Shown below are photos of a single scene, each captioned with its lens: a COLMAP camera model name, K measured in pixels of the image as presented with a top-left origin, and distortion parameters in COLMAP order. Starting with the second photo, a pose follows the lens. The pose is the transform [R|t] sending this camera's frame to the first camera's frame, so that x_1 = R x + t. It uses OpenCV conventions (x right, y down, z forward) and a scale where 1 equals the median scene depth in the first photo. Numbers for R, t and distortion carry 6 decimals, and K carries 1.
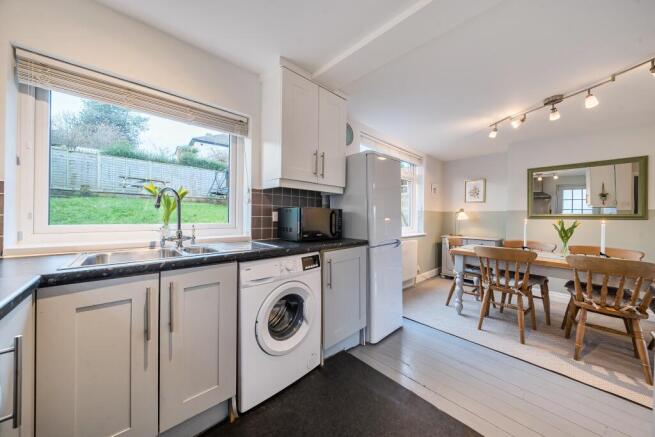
lens RADIAL K [[221.2, 0, 328.4], [0, 221.2, 216.7], [0, 0, 1]] dist [-0.001005, 0.000009]
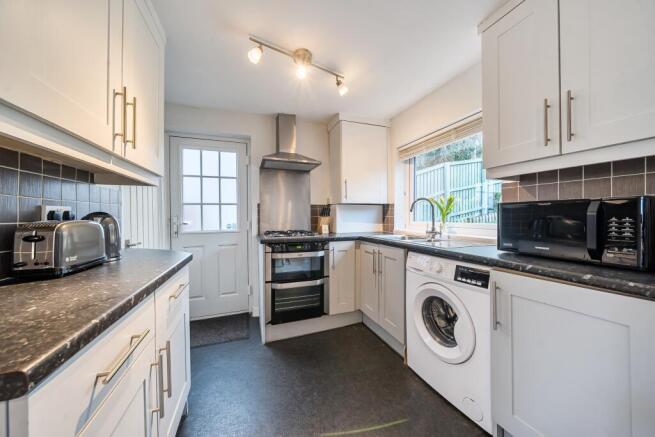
lens RADIAL K [[221.2, 0, 325.3], [0, 221.2, 217.0], [0, 0, 1]] dist [-0.001005, 0.000009]
pose [[-0.373636, -0.004227, -0.927566, 0.873463], [-0.003230, 0.999989, -0.003256, 0.007406], [0.927570, 0.001779, -0.373646, 0.878940]]
